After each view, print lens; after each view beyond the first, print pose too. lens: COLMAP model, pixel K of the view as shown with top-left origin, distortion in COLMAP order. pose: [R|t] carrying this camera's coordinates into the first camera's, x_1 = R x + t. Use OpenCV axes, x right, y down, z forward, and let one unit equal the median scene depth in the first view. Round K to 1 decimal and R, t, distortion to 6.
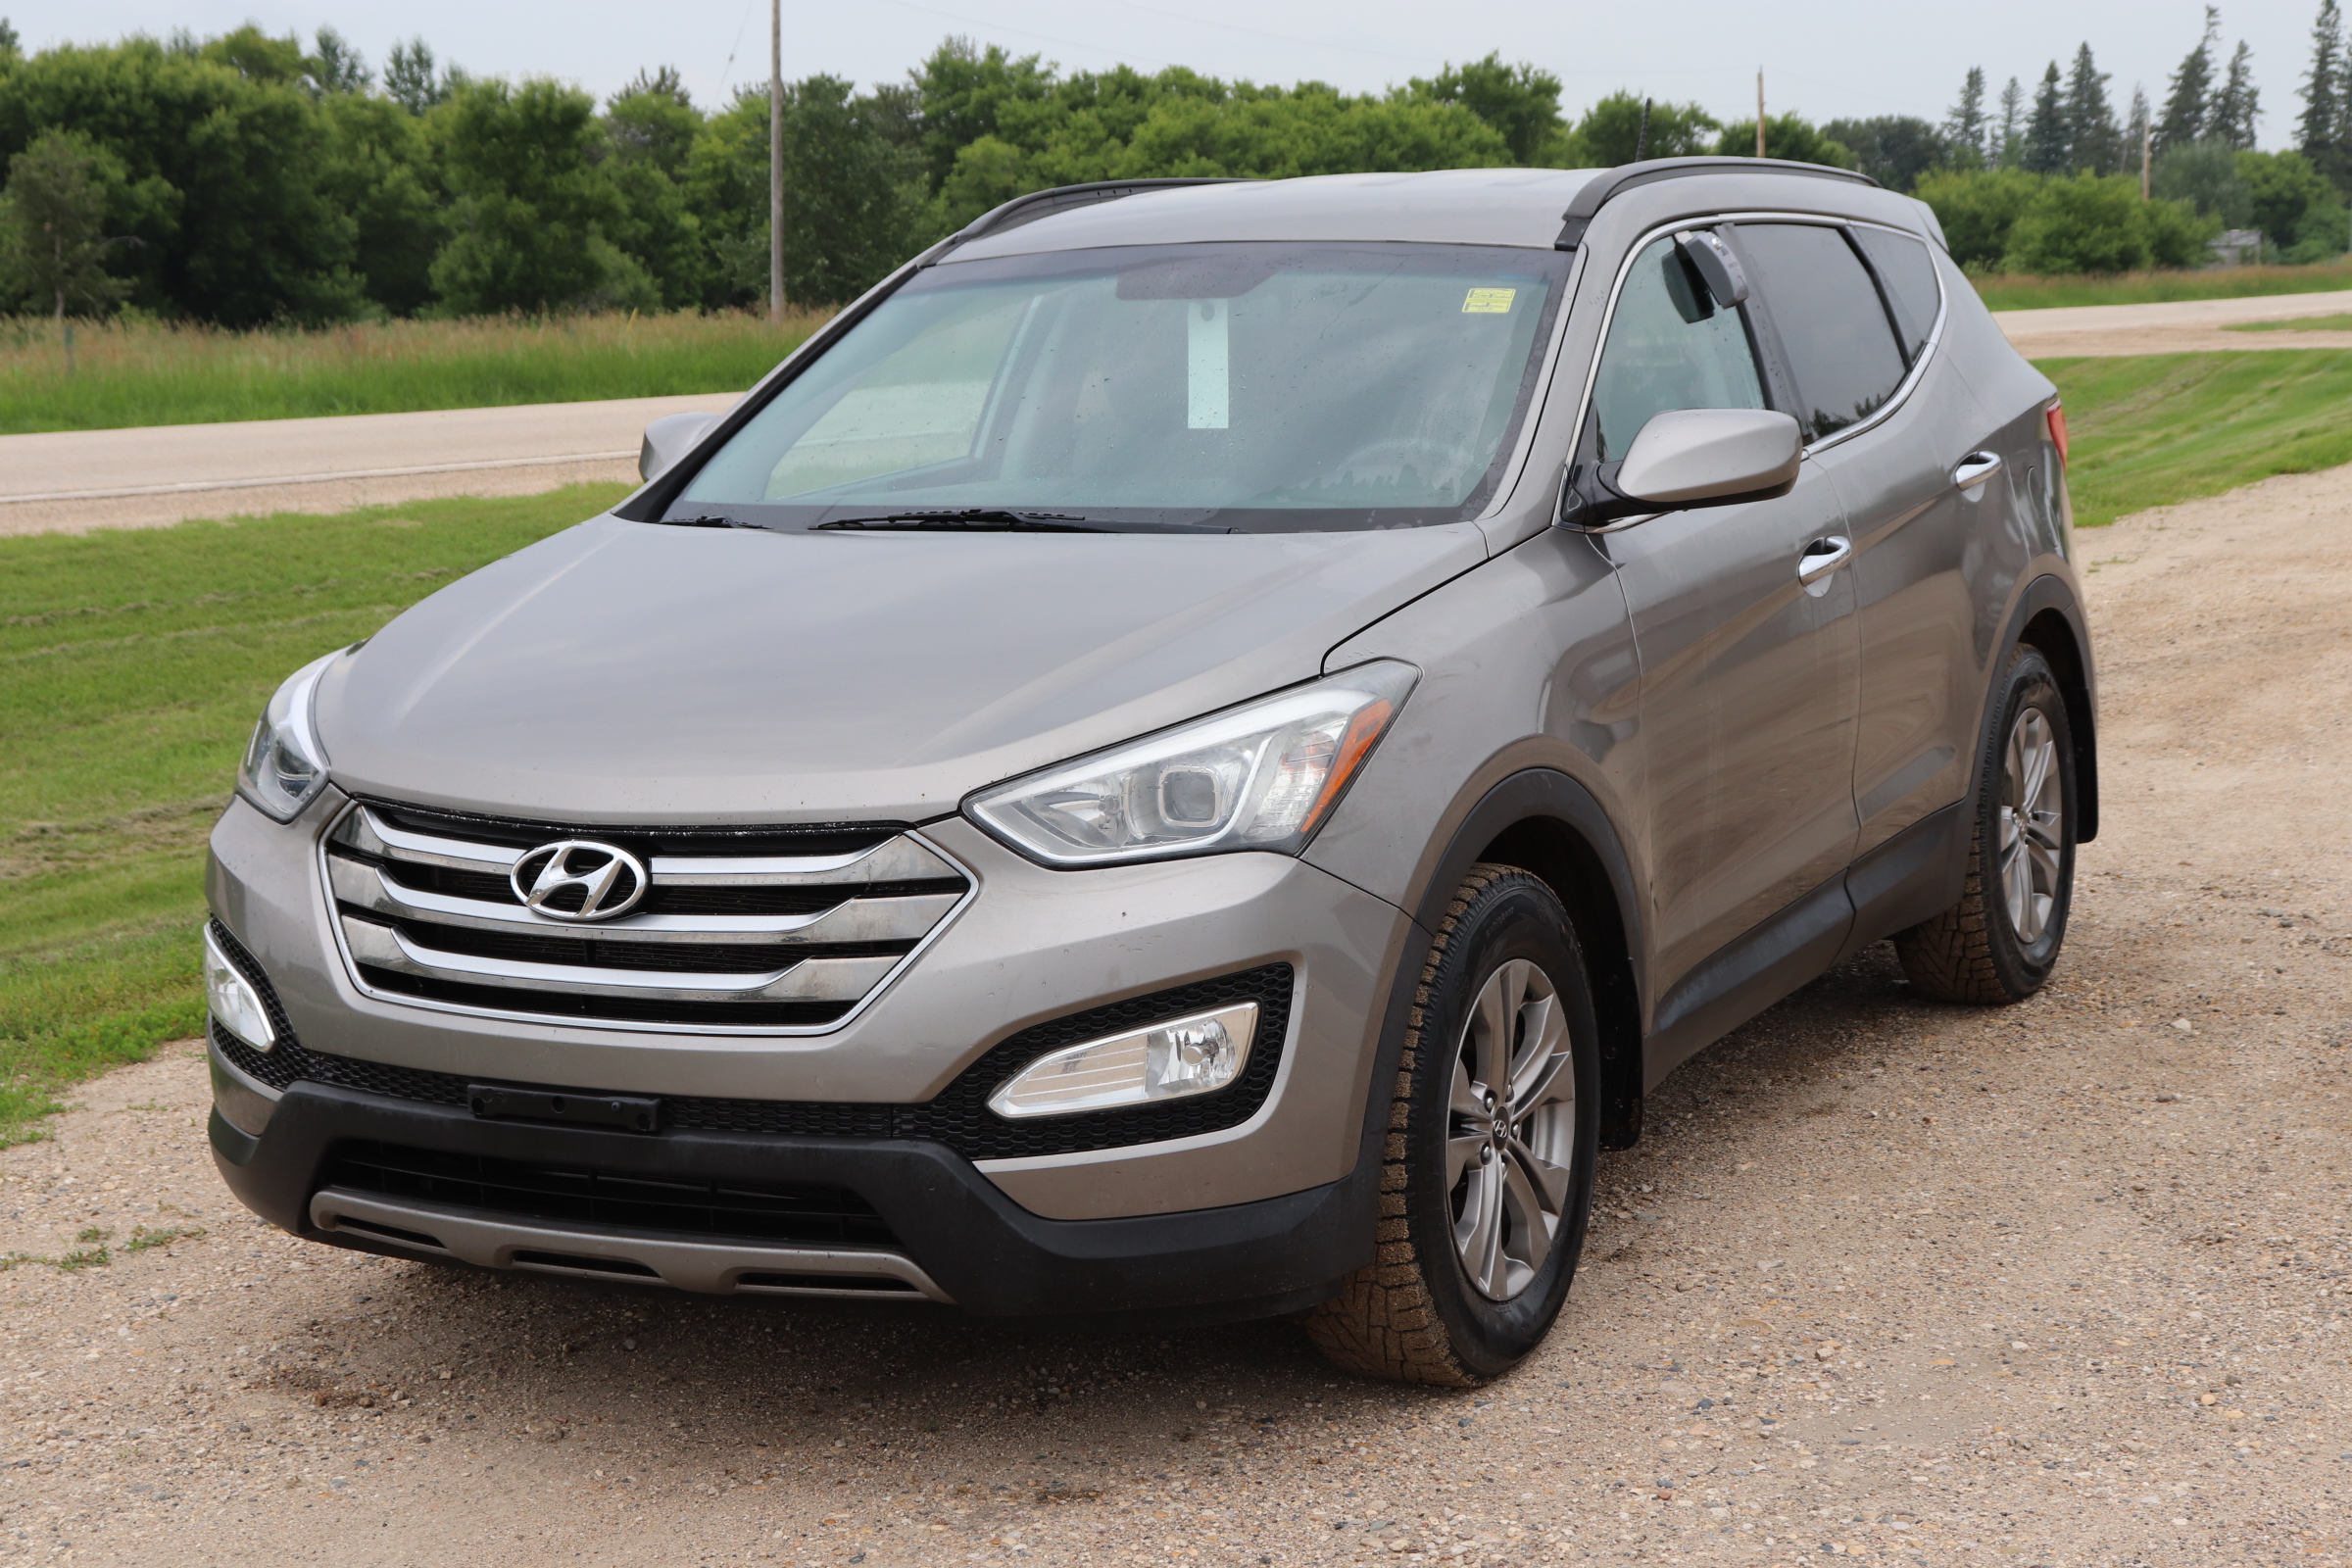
lens RADIAL K [[3775.5, 0, 1176.0], [0, 3775.5, 784.0], [0, 0, 1]] dist [0.133006, 0.210867]
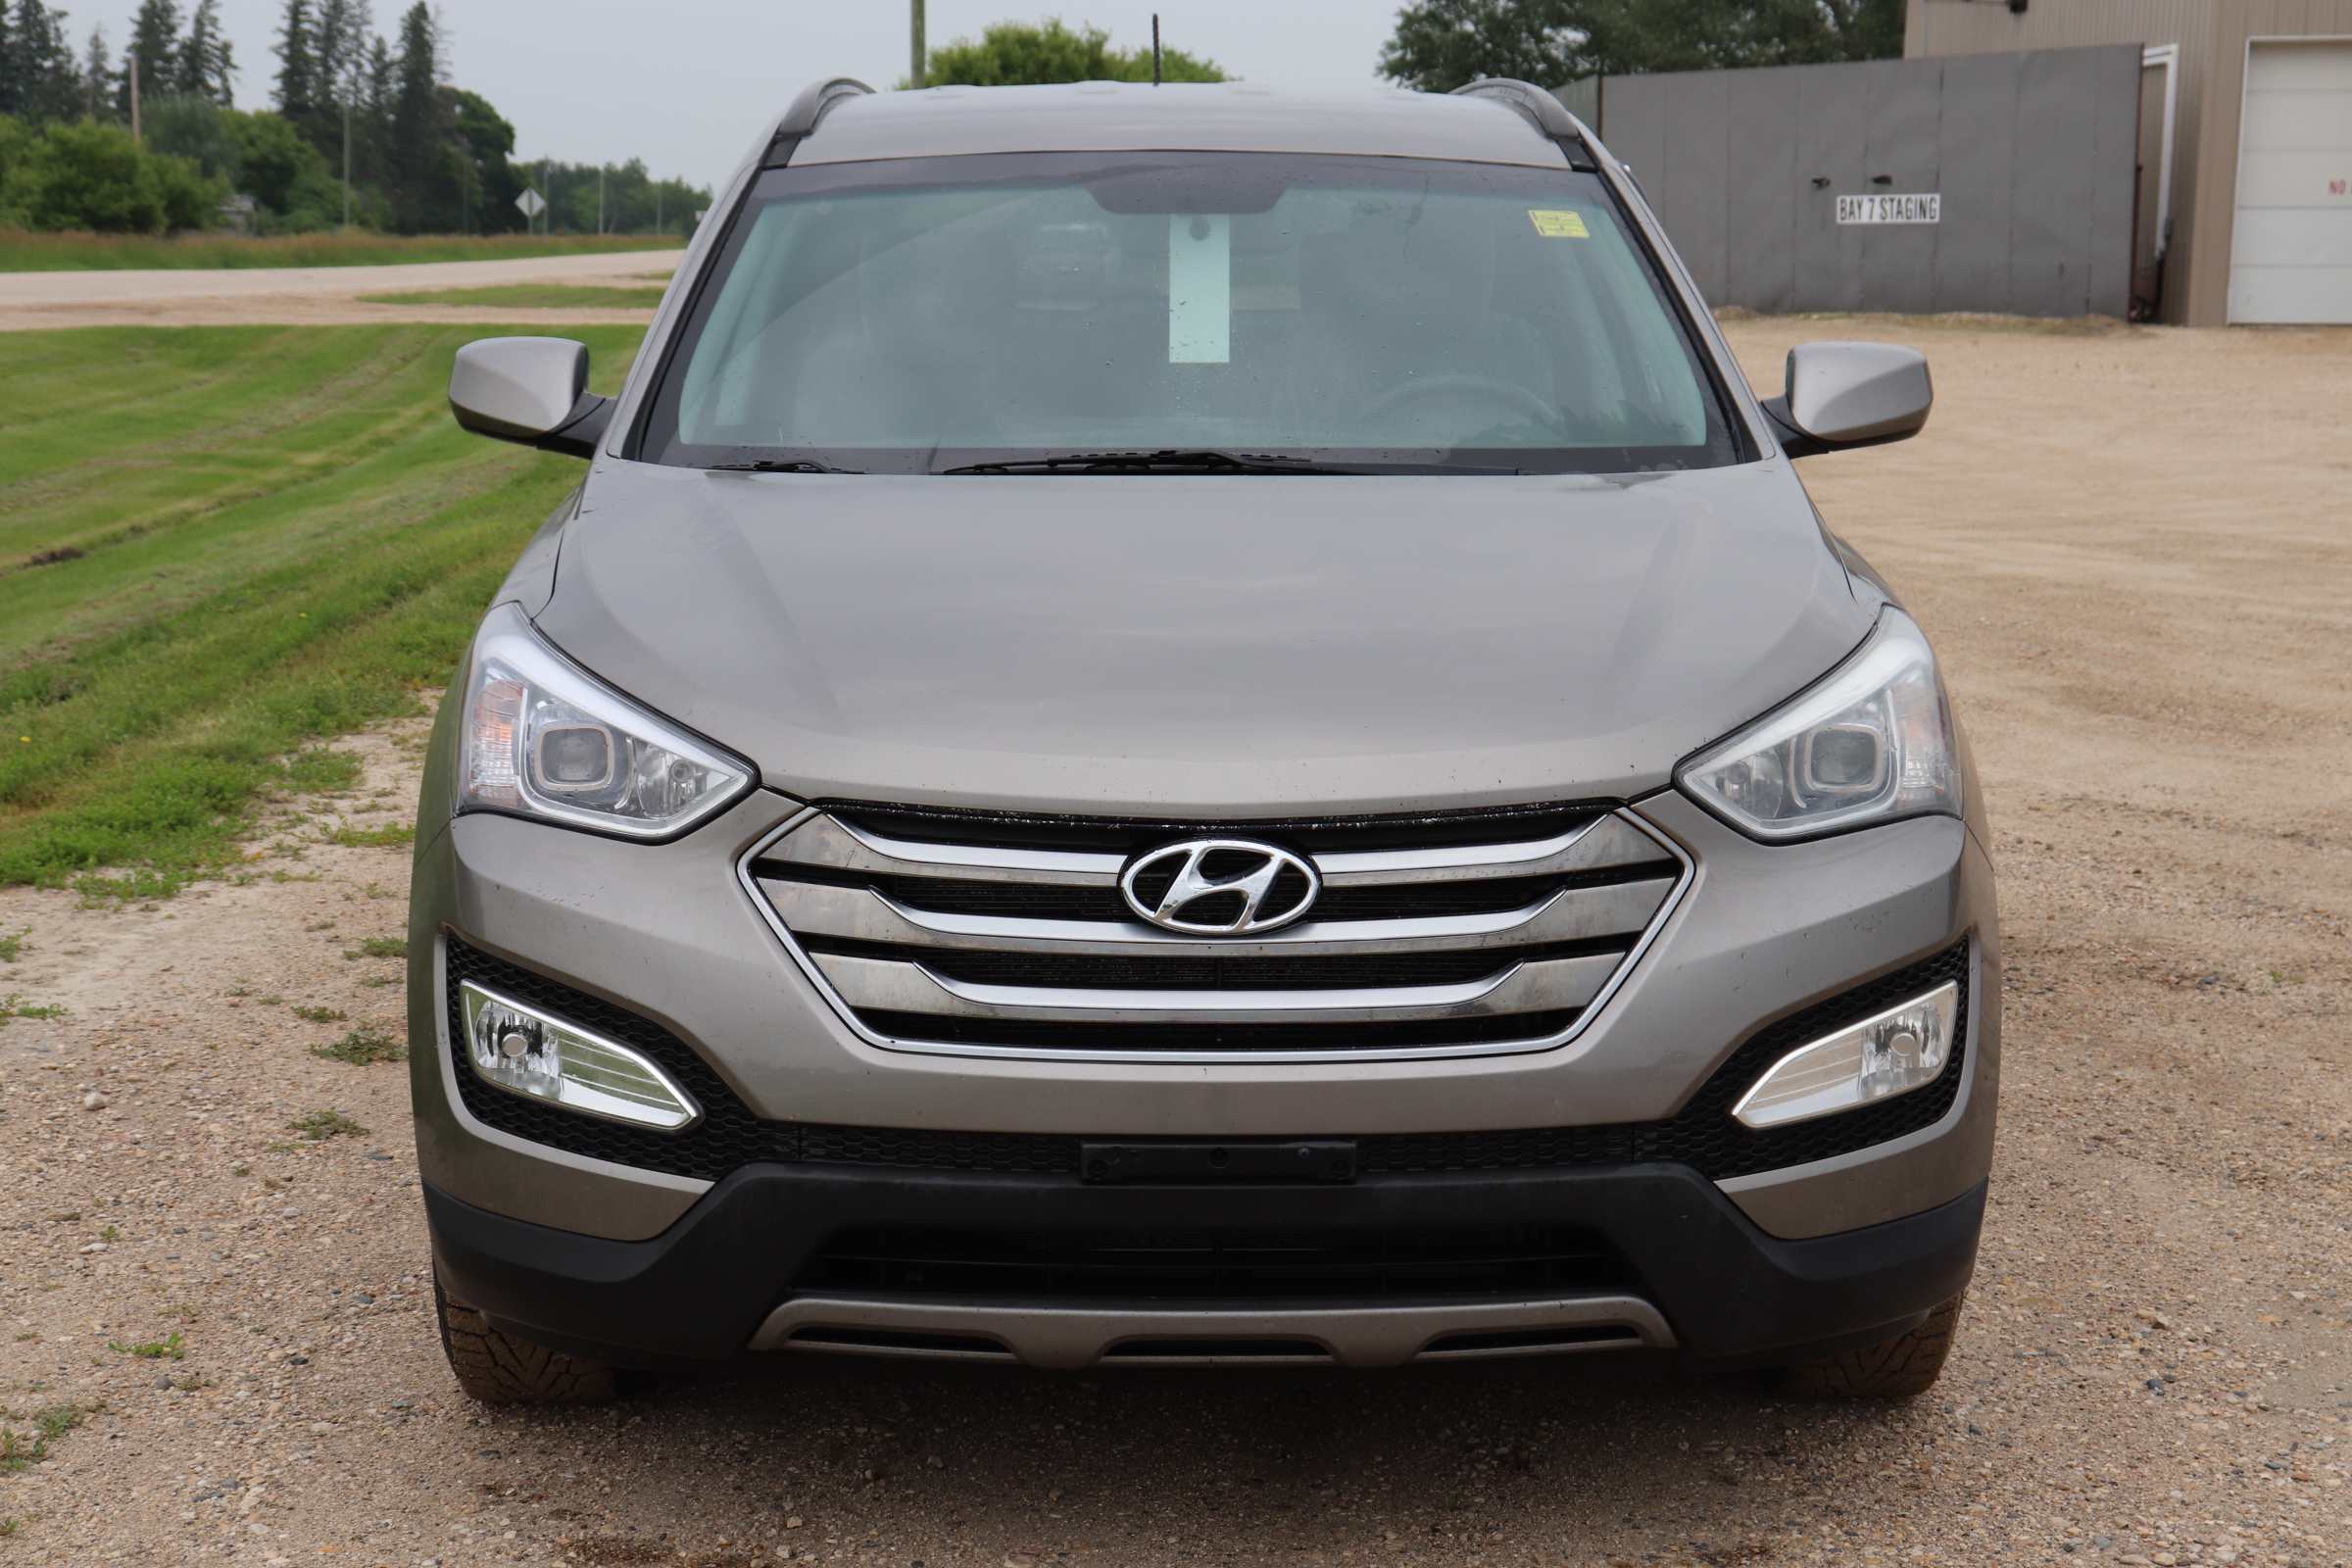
lens RADIAL K [[4121.1, 0, 1176.0], [0, 4121.1, 784.0], [0, 0, 1]] dist [0.200991, 0.272124]
pose [[0.866165, -0.038864, 0.498245, -0.530824], [0.040726, 0.999145, 0.007136, -0.003505], [-0.498096, 0.014111, 0.867007, 0.189645]]
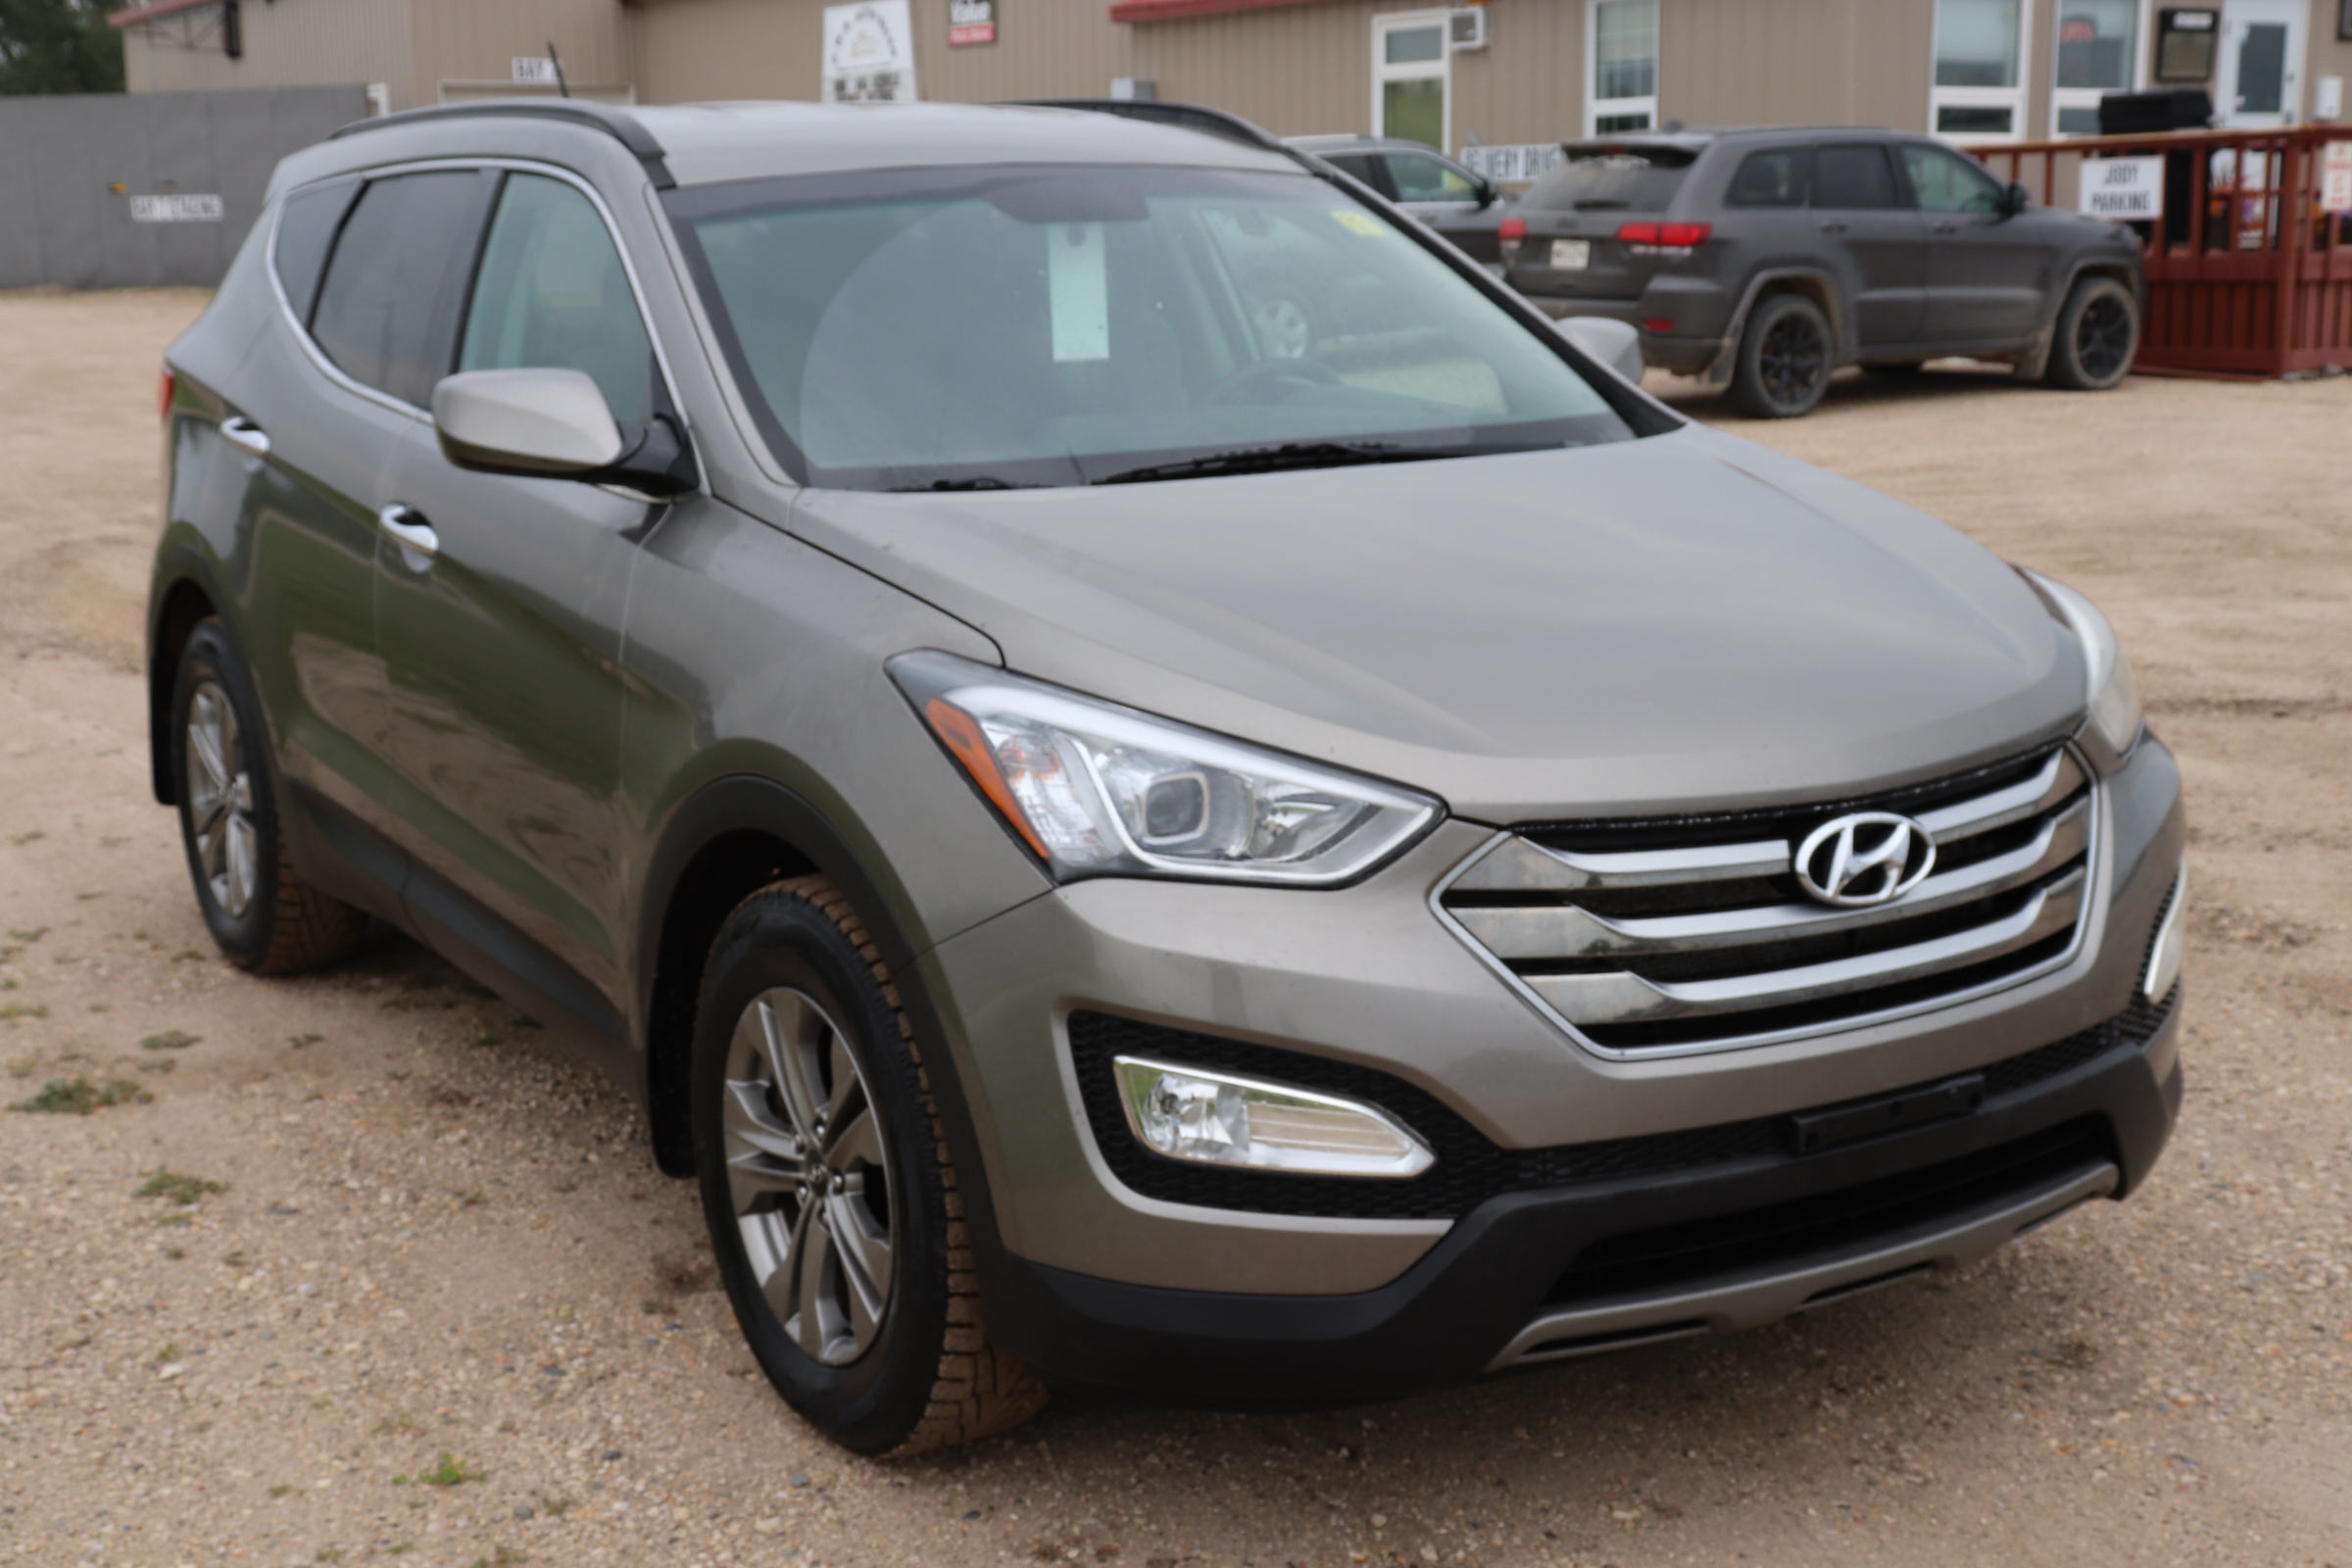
lens RADIAL K [[3003.6, 0, 1176.0], [0, 3003.6, 784.0], [0, 0, 1]] dist [-0.012866, -0.019737]
pose [[0.493347, -0.152758, 0.856314, -0.715494], [0.123450, 0.986790, 0.104910, -0.072830], [-0.861028, 0.053954, 0.505688, 0.675195]]
